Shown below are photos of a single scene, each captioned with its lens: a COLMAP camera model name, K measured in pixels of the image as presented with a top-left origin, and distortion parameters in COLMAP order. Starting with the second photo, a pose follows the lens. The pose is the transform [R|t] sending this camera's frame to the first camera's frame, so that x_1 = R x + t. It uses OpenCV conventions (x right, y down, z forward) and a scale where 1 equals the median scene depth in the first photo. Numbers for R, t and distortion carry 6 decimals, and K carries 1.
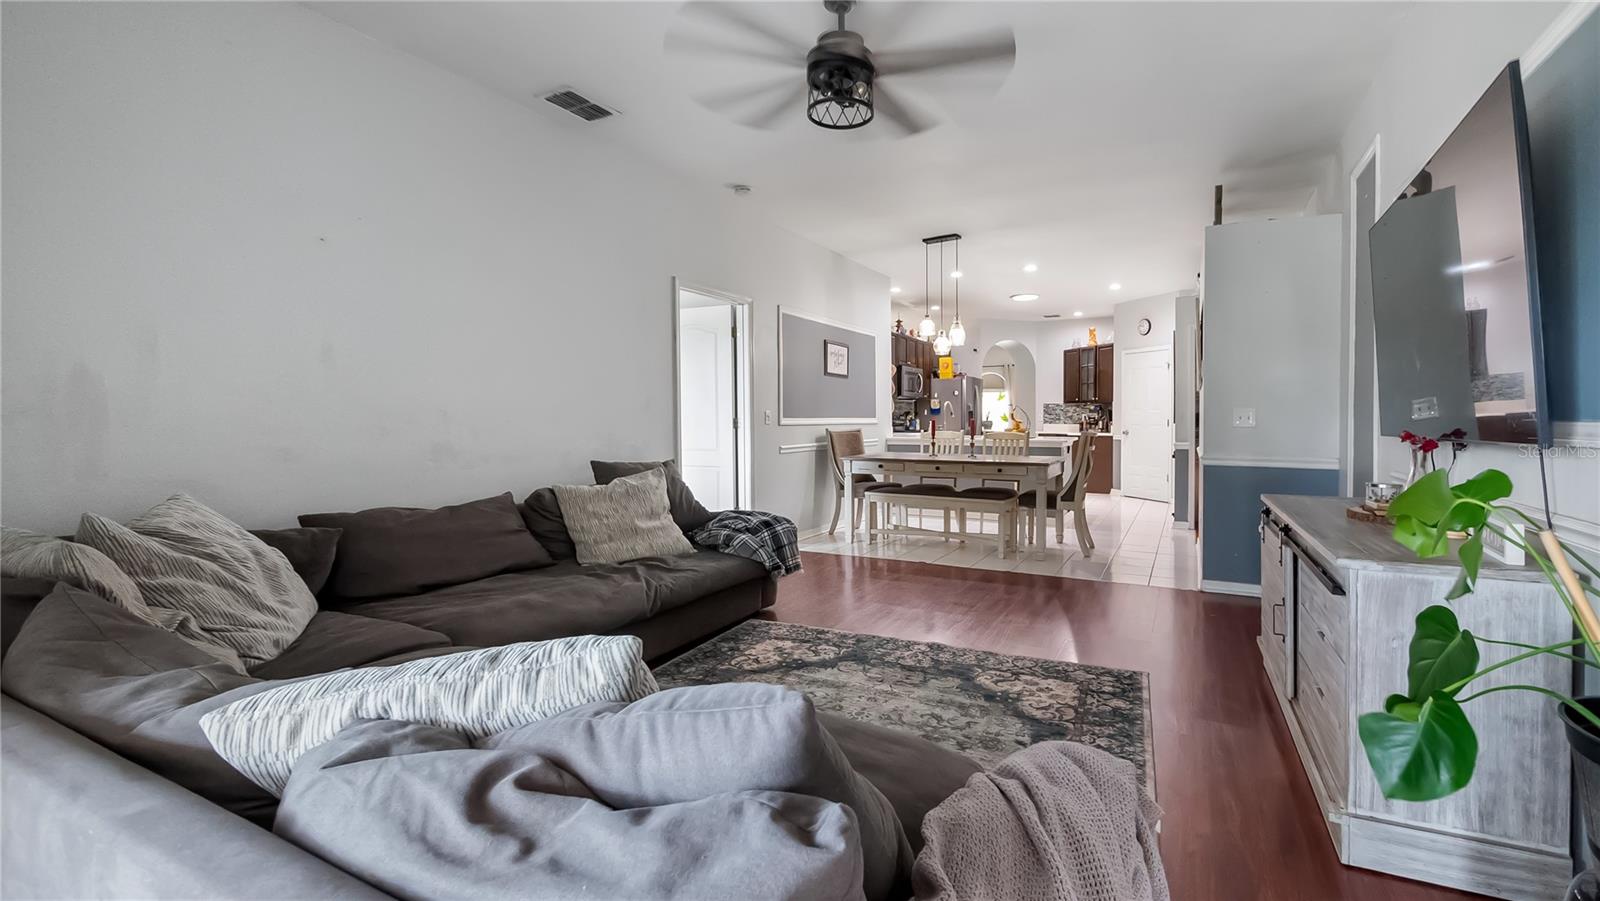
lens RADIAL K [[655.6, 0, 892.3], [0, 655.6, 473.2], [0, 0, 1]] dist [-0.005743, 0.002792]
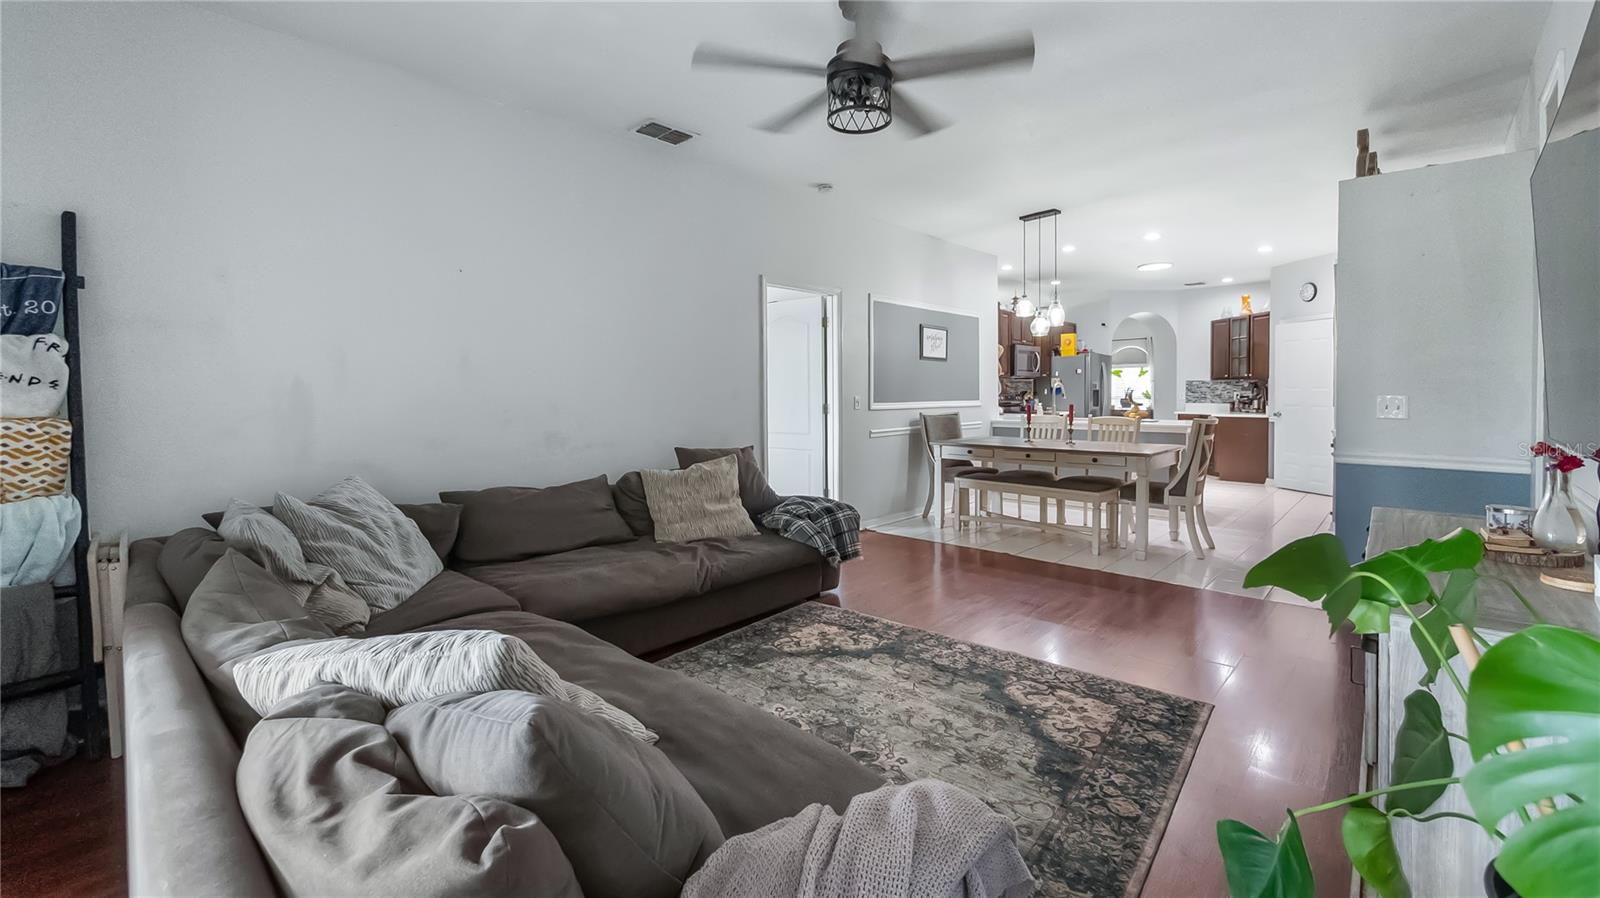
lens RADIAL K [[655.6, 0, 843.7], [0, 655.6, 442.8], [0, 0, 1]] dist [-0.005743, 0.002792]
pose [[0.957786, 0.017855, -0.286928, 0.141711], [-0.019711, 0.999799, -0.003578, -0.029481], [0.286807, 0.009083, 0.957945, 0.013272]]
